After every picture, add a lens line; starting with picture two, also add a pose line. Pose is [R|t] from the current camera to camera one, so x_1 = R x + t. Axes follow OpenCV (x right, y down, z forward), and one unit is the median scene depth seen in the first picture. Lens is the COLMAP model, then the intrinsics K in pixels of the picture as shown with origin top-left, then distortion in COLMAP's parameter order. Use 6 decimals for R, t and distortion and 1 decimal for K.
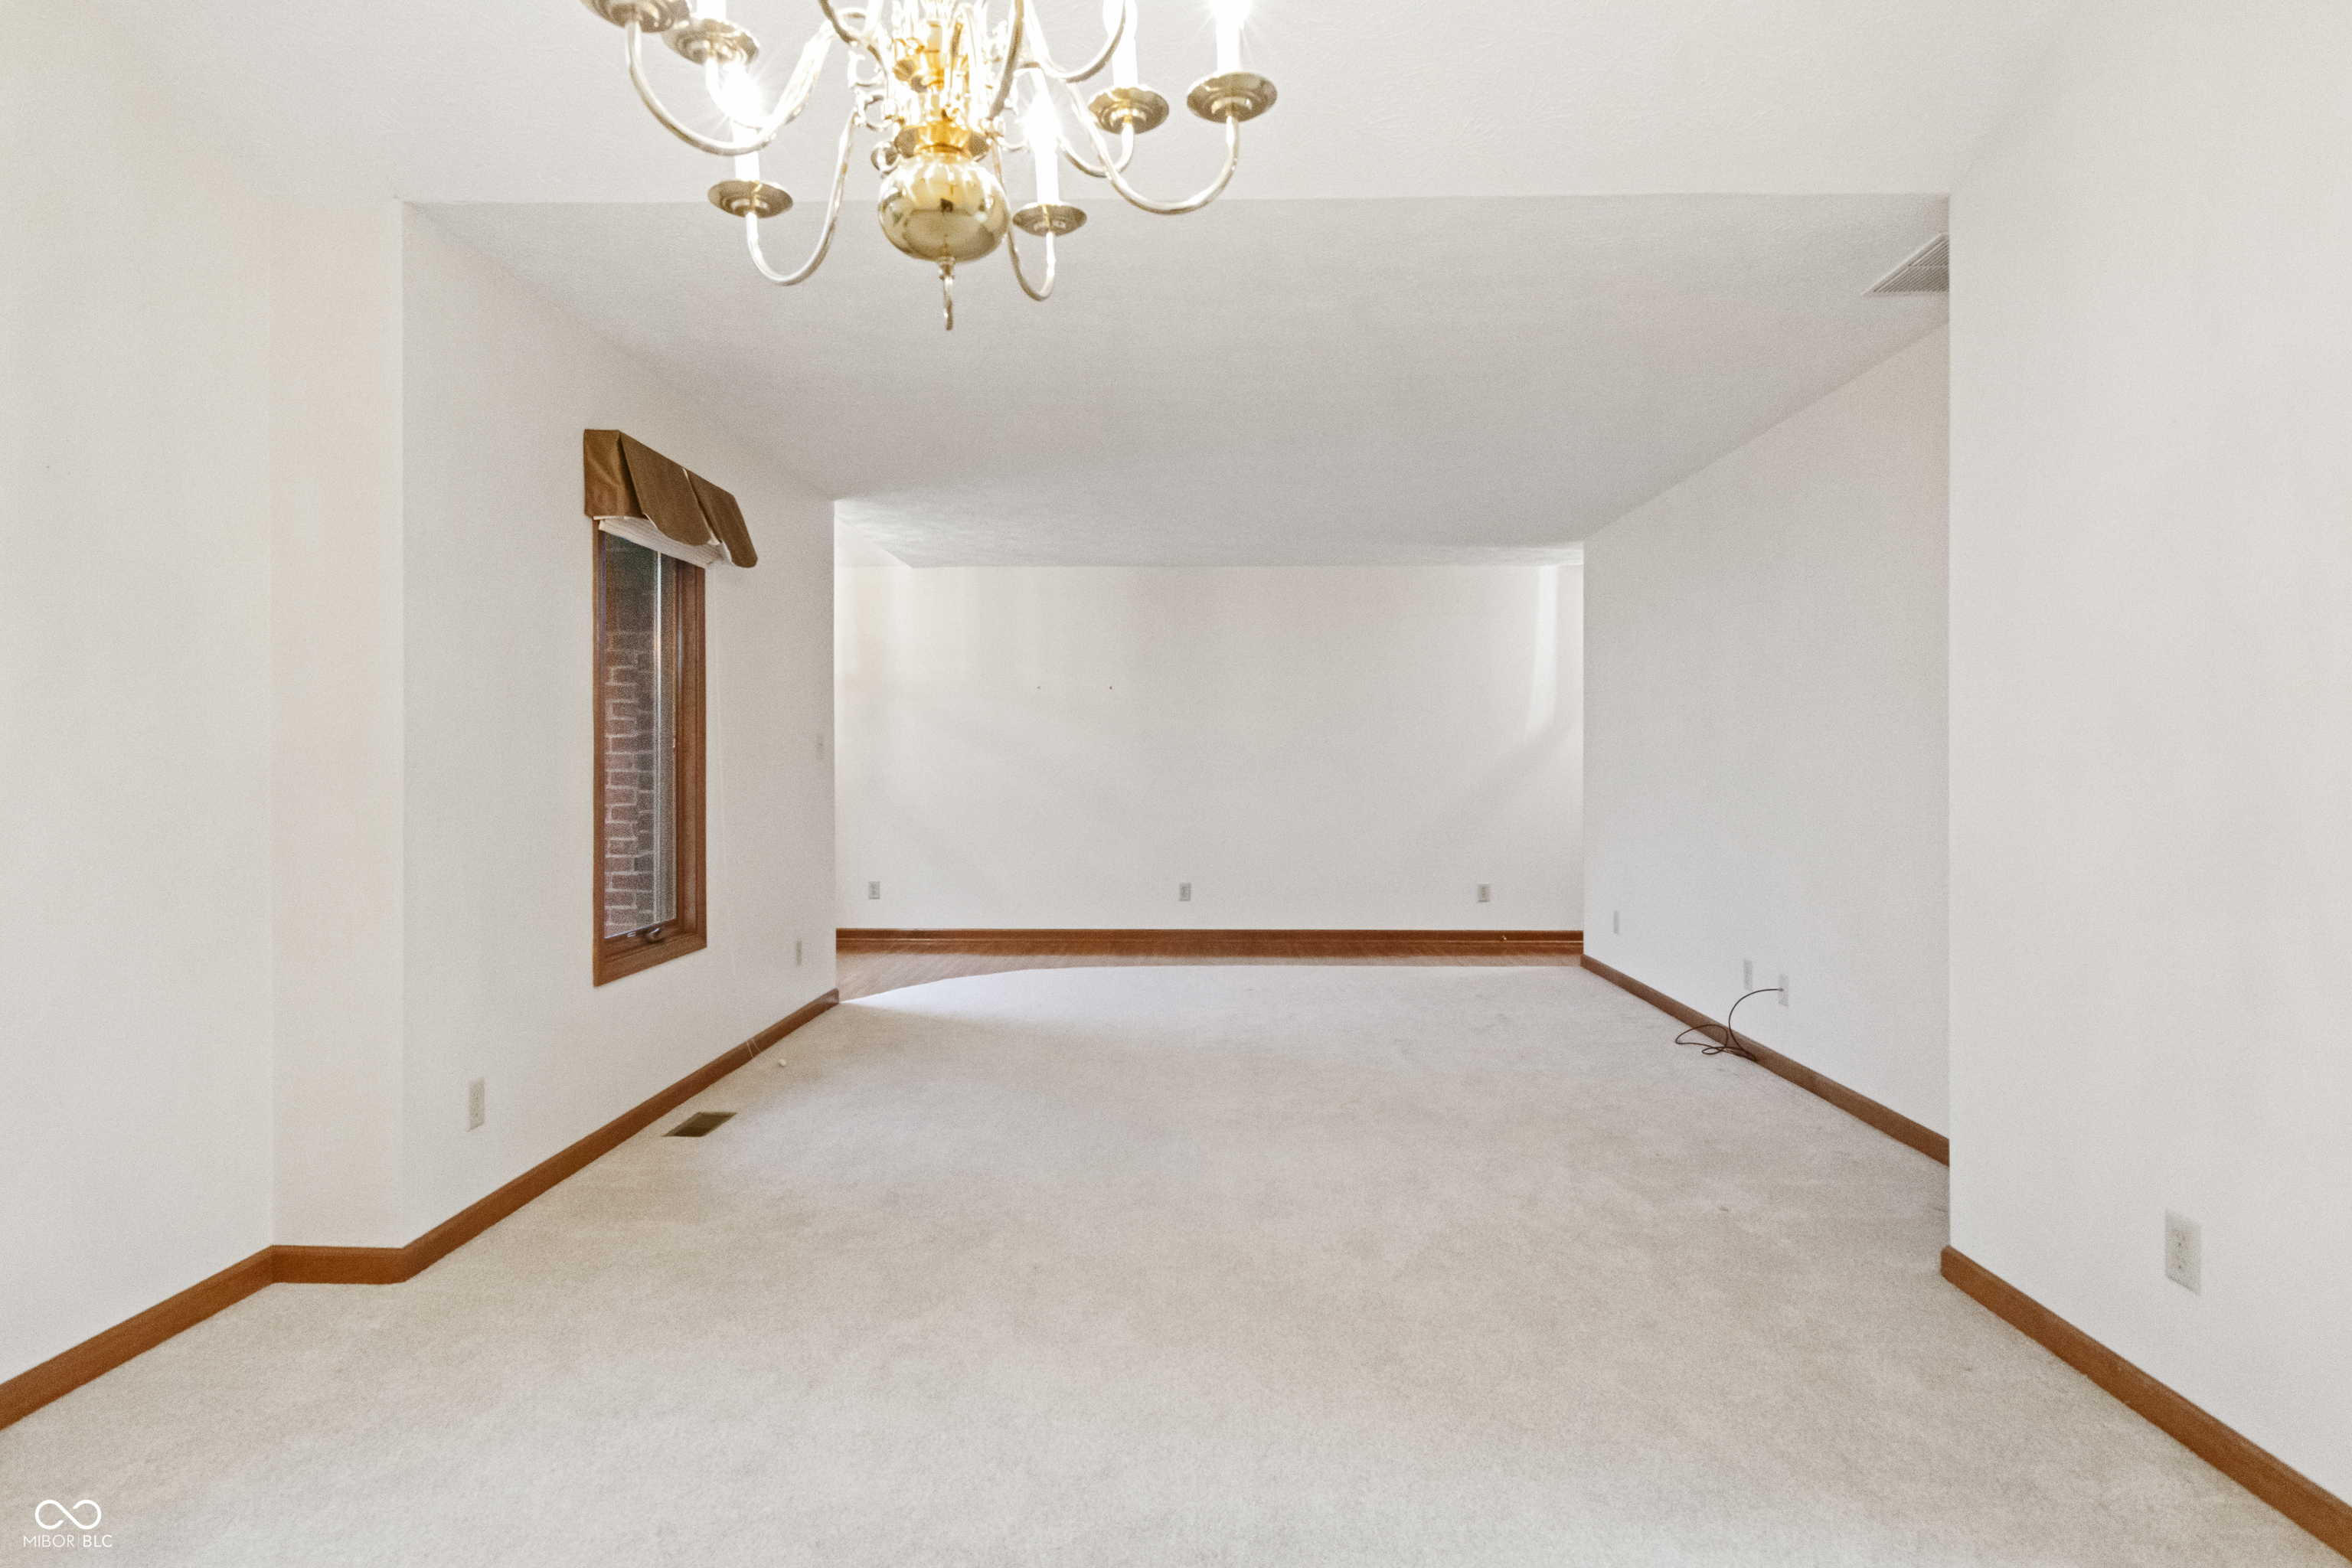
lens RADIAL K [[1261.0, 0, 1187.9], [0, 1261.0, 775.7], [0, 0, 1]] dist [0.004690, -0.000994]
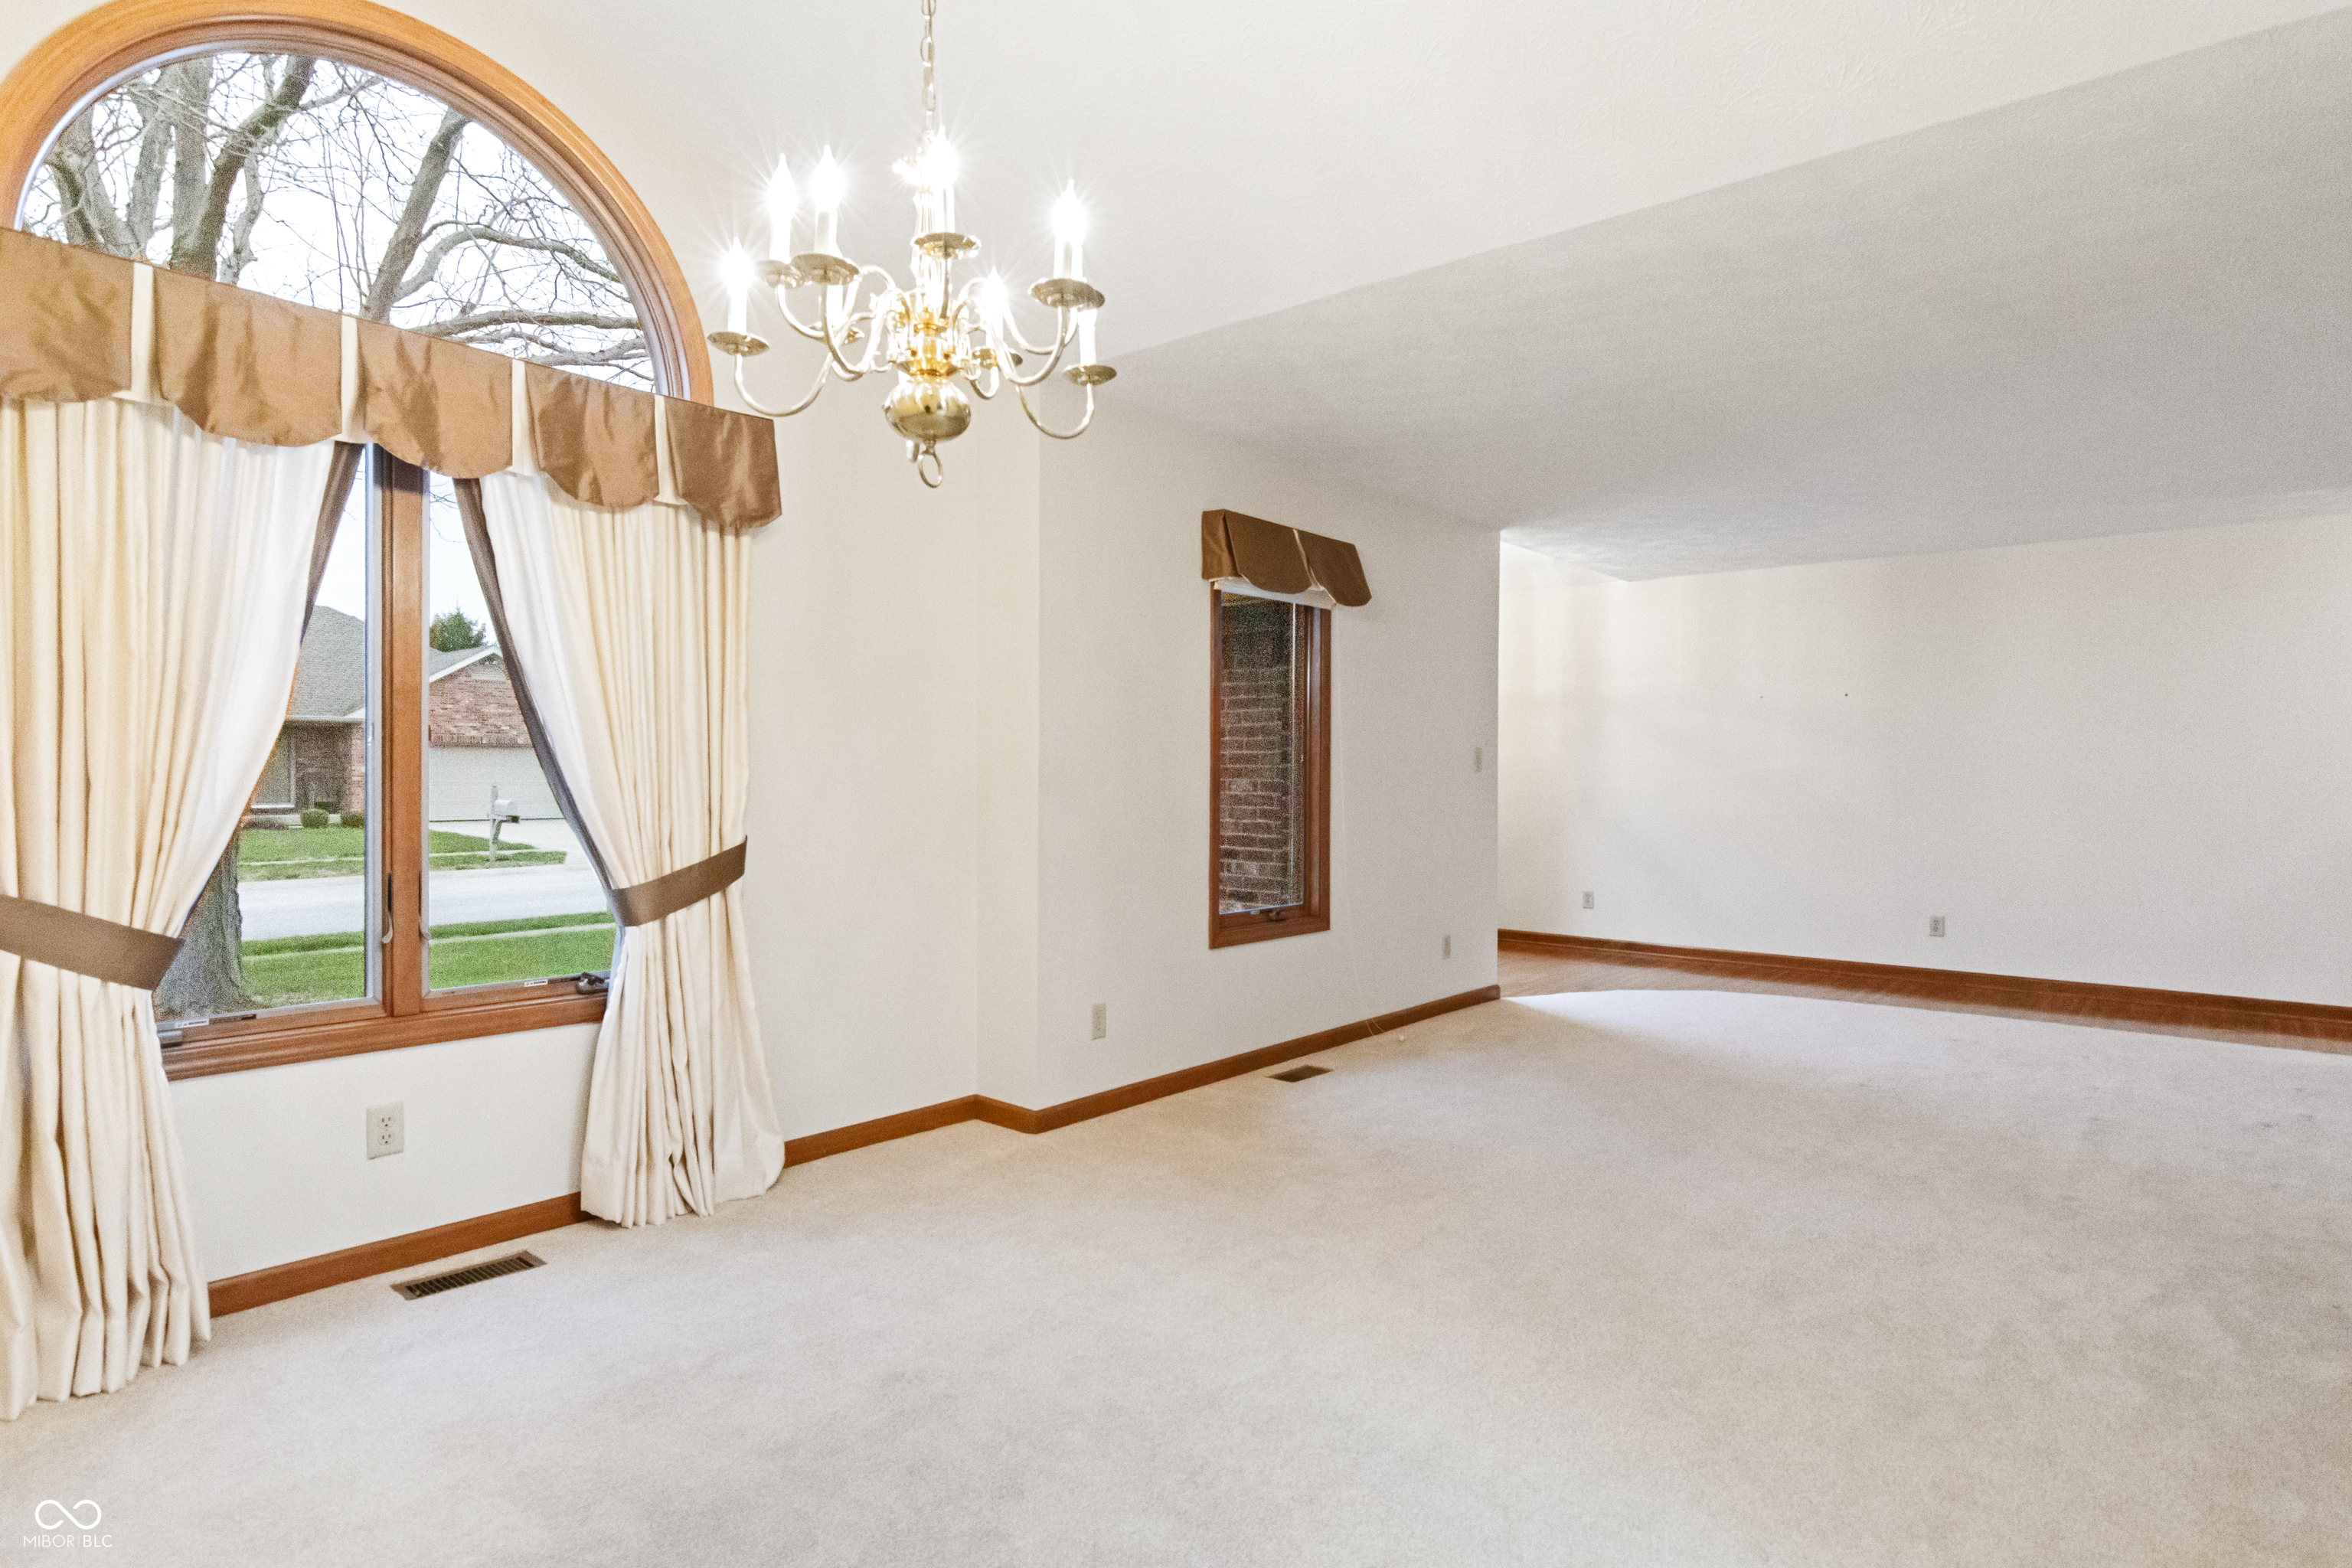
lens RADIAL K [[1244.7, 0, 1175.3], [0, 1244.7, 799.7], [0, 0, 1]] dist [0.004949, 0.000598]
pose [[0.778478, 0.017008, -0.627441, 0.291541], [-0.011852, 0.999853, 0.012398, 0.001344], [0.627560, -0.002215, 0.778565, 0.000406]]
